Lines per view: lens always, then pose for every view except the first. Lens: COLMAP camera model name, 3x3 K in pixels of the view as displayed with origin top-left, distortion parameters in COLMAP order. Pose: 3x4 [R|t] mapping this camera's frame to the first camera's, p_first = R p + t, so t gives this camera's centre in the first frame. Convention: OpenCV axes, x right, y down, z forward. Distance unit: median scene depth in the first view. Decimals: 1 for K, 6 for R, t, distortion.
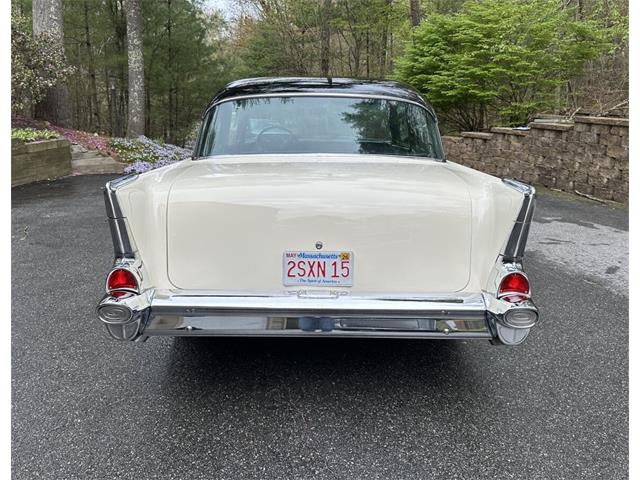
lens RADIAL K [[533.4, 0, 323.4], [0, 533.4, 271.0], [0, 0, 1]] dist [0.119701, -0.211346]
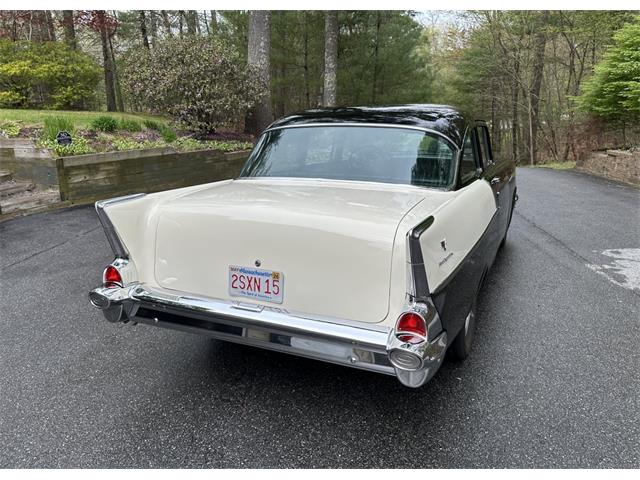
lens RADIAL K [[519.9, 0, 320.5], [0, 519.9, 236.3], [0, 0, 1]] dist [0.064811, -0.120116]
pose [[0.902209, 0.080431, -0.423733, 0.424509], [-0.106054, 0.993664, -0.037196, -0.057650], [0.418057, 0.078497, 0.905023, 0.040950]]
